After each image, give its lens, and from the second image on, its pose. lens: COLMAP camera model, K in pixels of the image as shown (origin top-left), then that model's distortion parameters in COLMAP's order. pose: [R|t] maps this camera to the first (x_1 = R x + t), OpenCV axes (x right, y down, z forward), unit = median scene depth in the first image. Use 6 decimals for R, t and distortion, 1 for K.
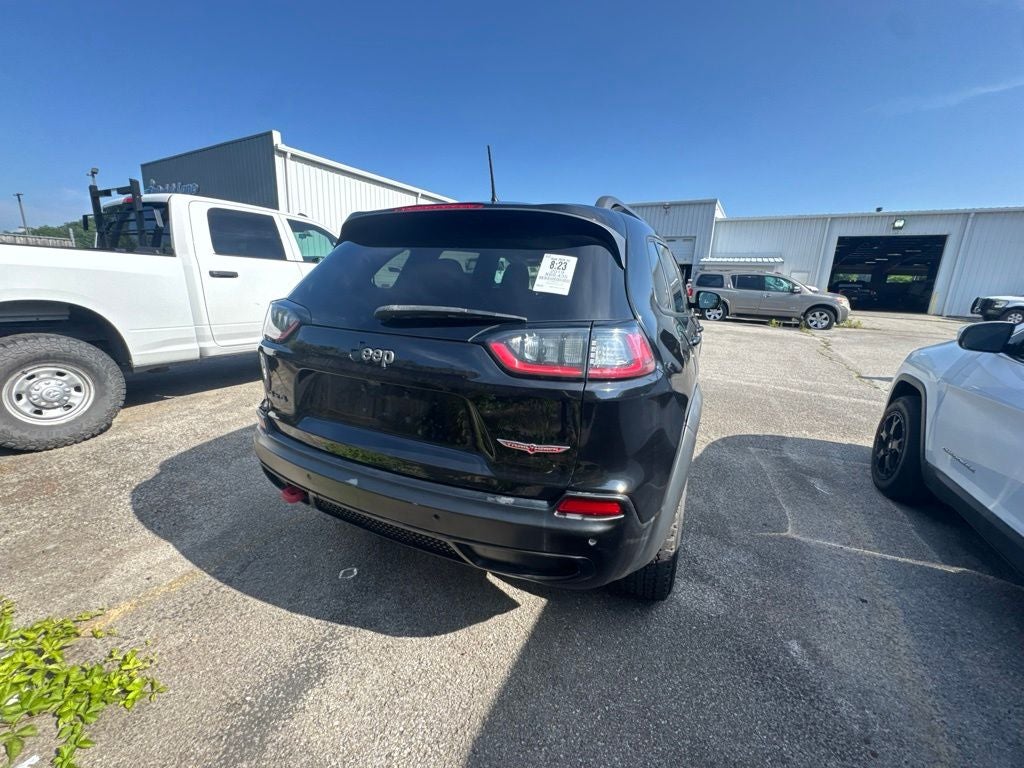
lens RADIAL K [[409.7, 0, 512.6], [0, 409.7, 384.0], [0, 0, 1]] dist [-0.005494, 0.000889]
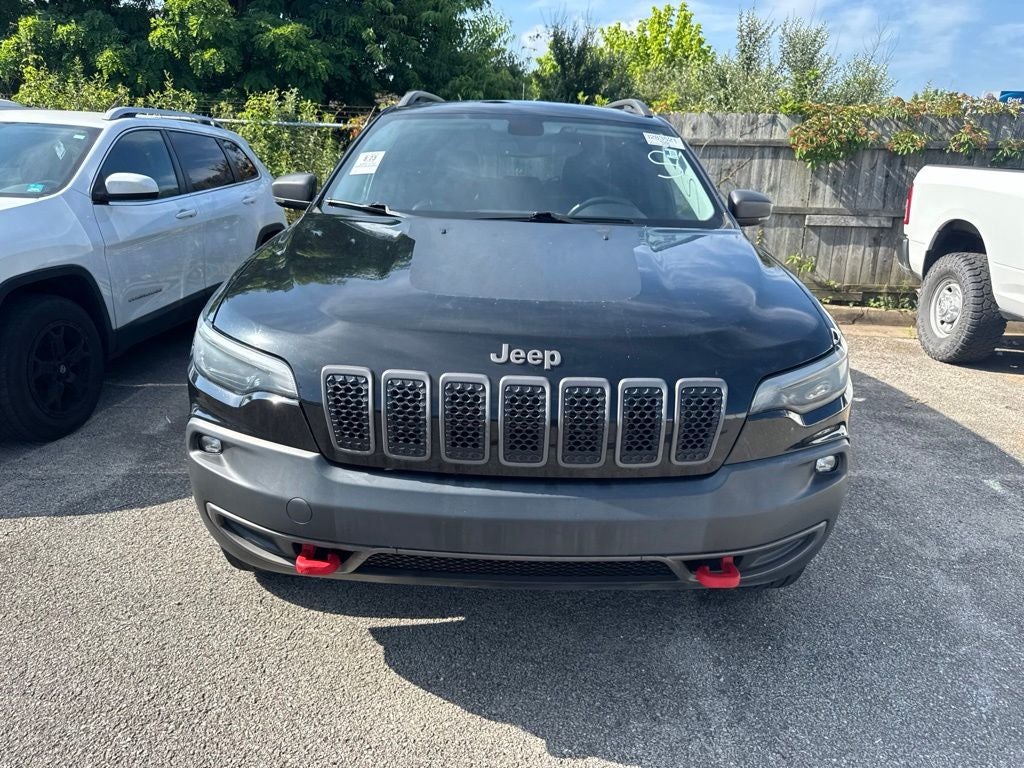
lens RADIAL K [[732.3, 0, 516.6], [0, 732.3, 382.2], [0, 0, 1]] dist [0.006397, -0.011249]
pose [[-0.909129, 0.053100, -0.413116, 1.196525], [-0.170045, 0.858101, 0.484508, -0.948178], [0.380222, 0.510729, -0.771095, 3.739228]]
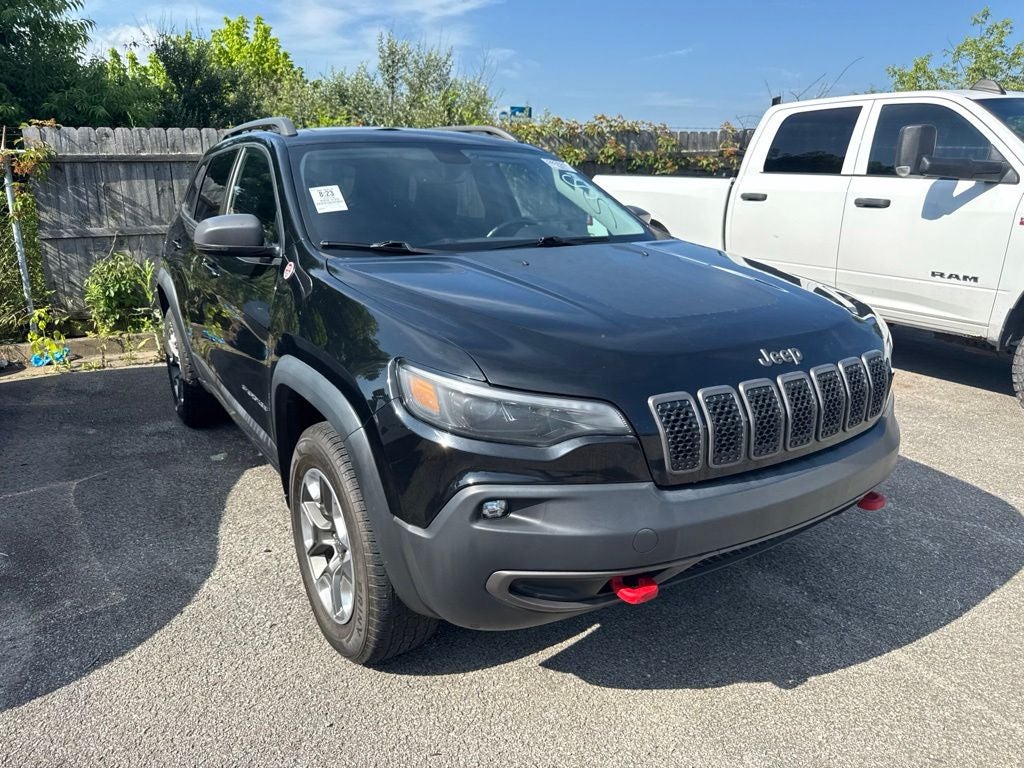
lens RADIAL K [[732.3, 0, 516.1], [0, 732.3, 390.8], [0, 0, 1]] dist [0.006397, -0.011249]
pose [[-0.546719, 0.198108, -0.813542, 1.893127], [-0.226292, 0.900493, 0.371355, -0.805908], [0.806157, 0.387125, -0.447486, 3.222173]]
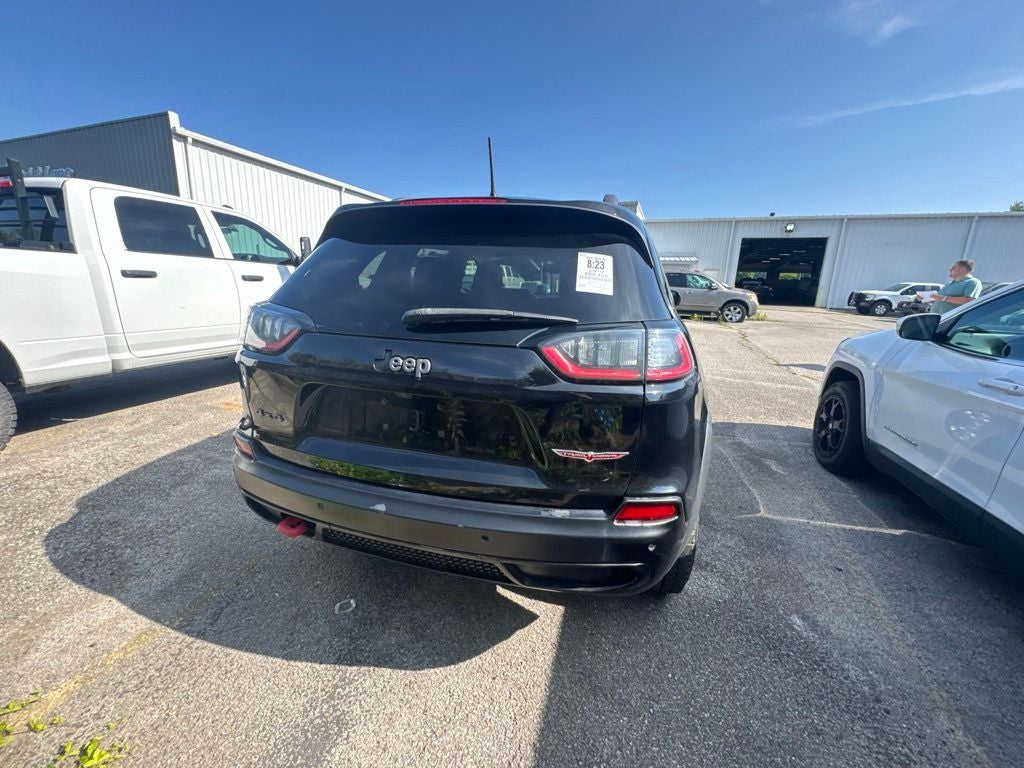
lens RADIAL K [[409.7, 0, 512.7], [0, 409.7, 383.2], [0, 0, 1]] dist [-0.005494, 0.000889]
pose [[0.985969, -0.044893, 0.160781, -0.178587], [0.044620, 0.998990, 0.005312, -0.017684], [-0.160857, 0.001936, 0.986976, 0.057336]]
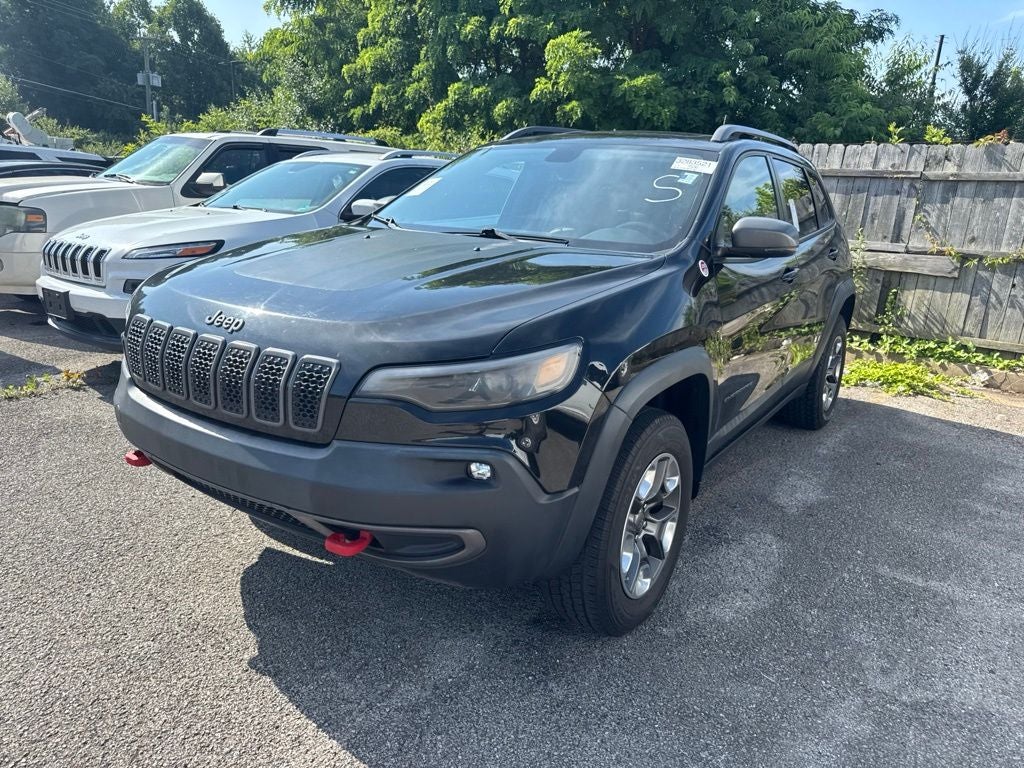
lens RADIAL K [[732.3, 0, 516.8], [0, 732.3, 382.8], [0, 0, 1]] dist [0.006397, -0.011249]
pose [[-0.982460, -0.120729, 0.142119, 0.196061], [-0.034866, 0.867617, 0.496009, -1.040266], [-0.183188, 0.482354, -0.856608, 3.973902]]
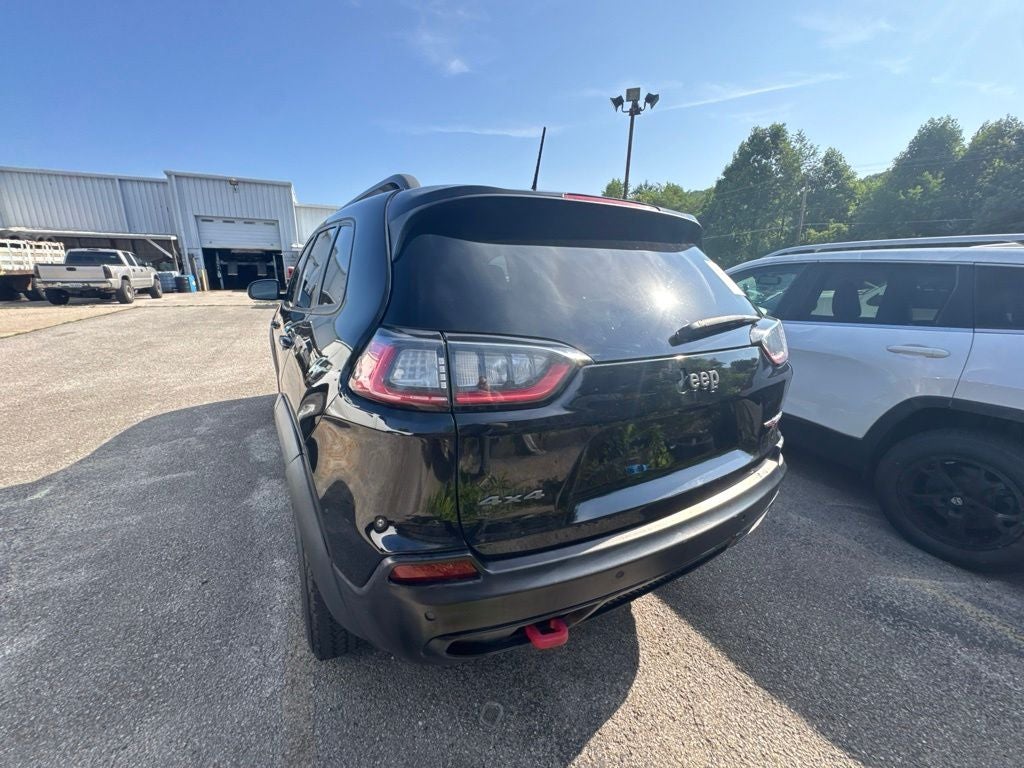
lens RADIAL K [[409.7, 0, 511.0], [0, 409.7, 384.3], [0, 0, 1]] dist [-0.005494, 0.000889]
pose [[0.583025, -0.230448, 0.779086, -0.878878], [0.205032, 0.969625, 0.133373, -0.182376], [-0.786157, 0.081978, 0.612565, 0.559655]]
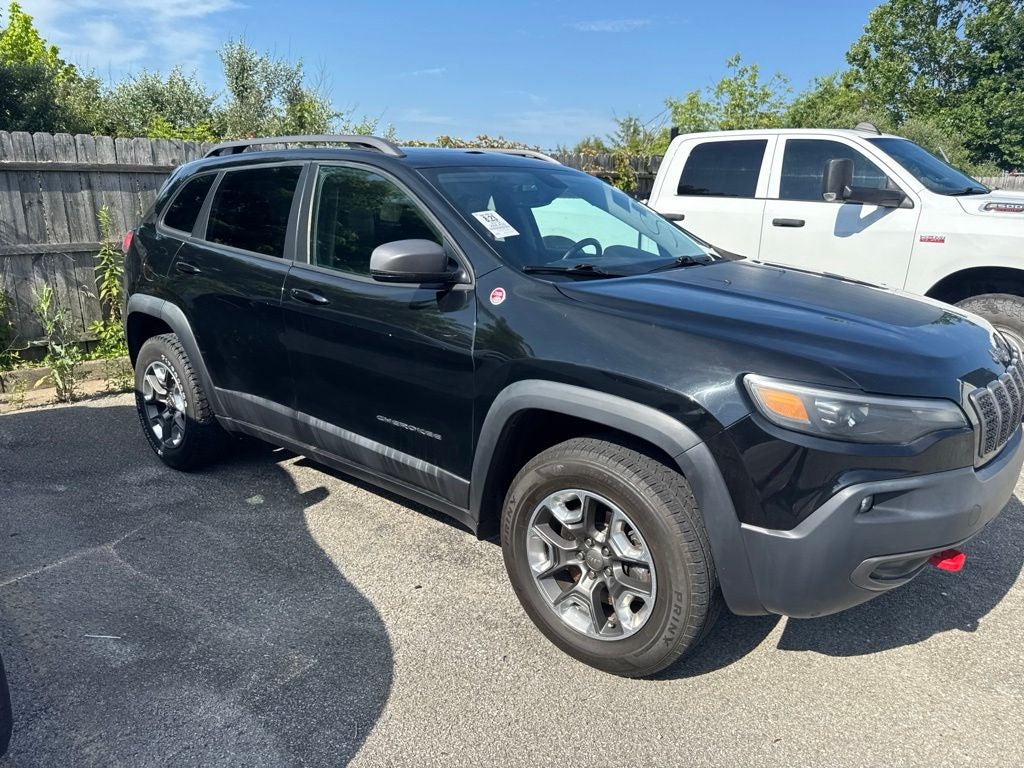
lens RADIAL K [[732.3, 0, 516.3], [0, 732.3, 377.4], [0, 0, 1]] dist [0.006397, -0.011249]
pose [[-0.265577, 0.195664, -0.944026, 2.278914], [-0.262539, 0.927505, 0.266098, -0.629882], [0.927654, 0.318513, -0.194954, 2.510671]]
